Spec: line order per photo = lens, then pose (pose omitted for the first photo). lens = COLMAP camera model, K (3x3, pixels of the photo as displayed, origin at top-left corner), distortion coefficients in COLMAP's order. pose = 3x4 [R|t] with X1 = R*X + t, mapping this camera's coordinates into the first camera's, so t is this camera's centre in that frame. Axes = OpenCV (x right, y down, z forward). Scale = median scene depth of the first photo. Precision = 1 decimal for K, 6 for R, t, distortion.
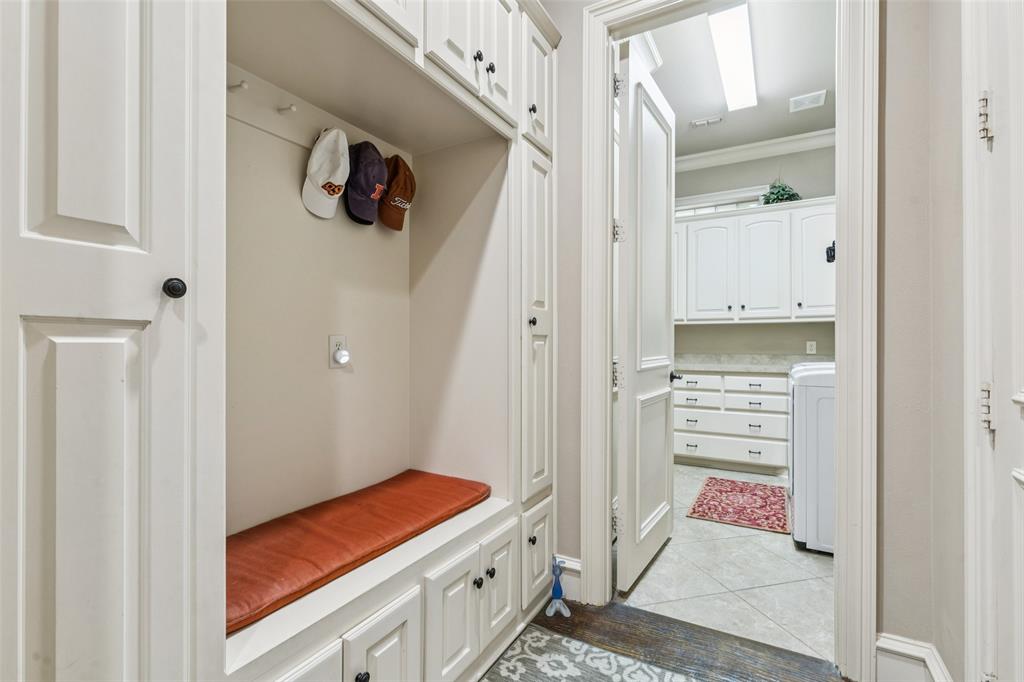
lens RADIAL K [[464.1, 0, 506.9], [0, 464.1, 336.4], [0, 0, 1]] dist [0.001040, 0.000257]
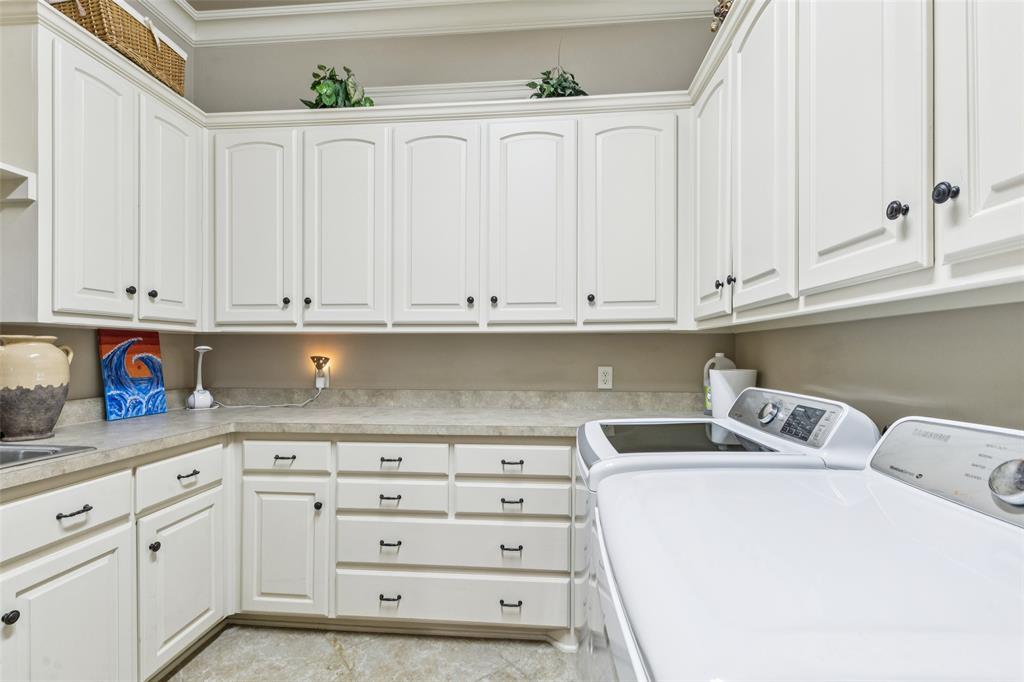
lens RADIAL K [[464.1, 0, 513.0], [0, 464.1, 346.1], [0, 0, 1]] dist [0.001040, 0.000257]
pose [[0.904512, 0.004743, 0.426421, 0.319577], [-0.005759, 0.999983, 0.001092, -0.014705], [-0.426409, -0.003444, 0.904524, 0.548401]]
